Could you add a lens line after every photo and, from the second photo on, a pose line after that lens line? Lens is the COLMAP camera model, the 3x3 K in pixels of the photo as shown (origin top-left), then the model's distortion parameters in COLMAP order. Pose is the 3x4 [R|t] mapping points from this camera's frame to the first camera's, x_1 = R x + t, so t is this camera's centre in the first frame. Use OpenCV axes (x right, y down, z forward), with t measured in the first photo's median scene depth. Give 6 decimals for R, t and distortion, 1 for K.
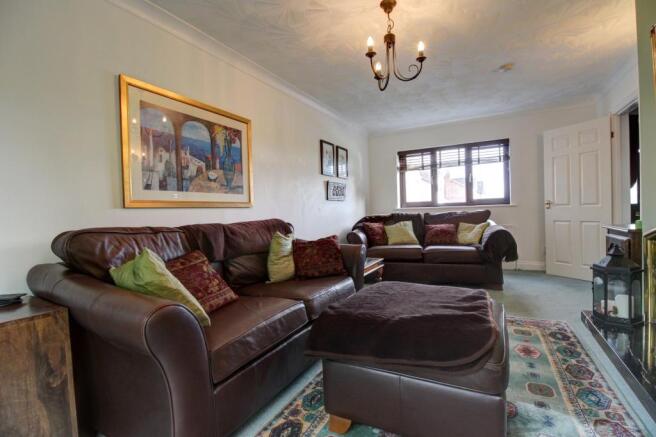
lens RADIAL K [[305.3, 0, 328.3], [0, 305.3, 215.1], [0, 0, 1]] dist [-0.016955, -0.002257]
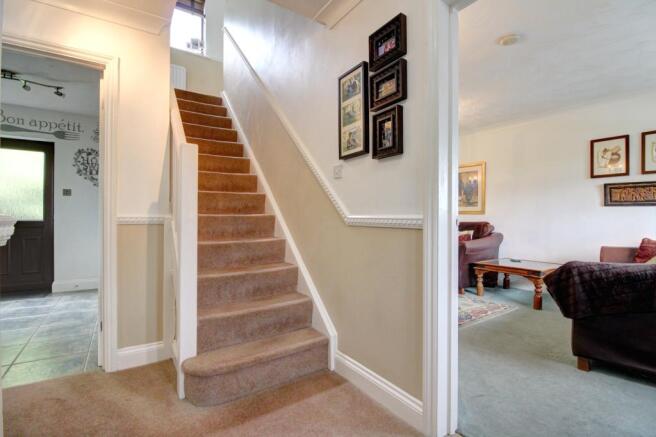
lens RADIAL K [[305.3, 0, 323.8], [0, 305.3, 218.3], [0, 0, 1]] dist [-0.016955, -0.002257]
pose [[-0.462567, 0.028860, -0.886114, 1.793335], [-0.006291, 0.999338, 0.035832, -0.061712], [0.886562, 0.022149, -0.462079, 1.093840]]
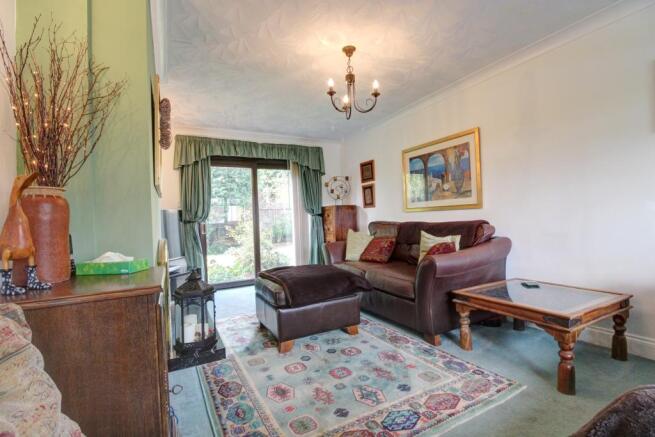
lens RADIAL K [[304.8, 0, 330.0], [0, 304.8, 217.6], [0, 0, 1]] dist [-0.016955, -0.002257]
pose [[-0.537125, 0.039402, -0.842582, 1.033487], [0.038557, 0.999011, 0.022138, -0.039897], [0.842621, -0.020597, -0.538113, 1.242405]]
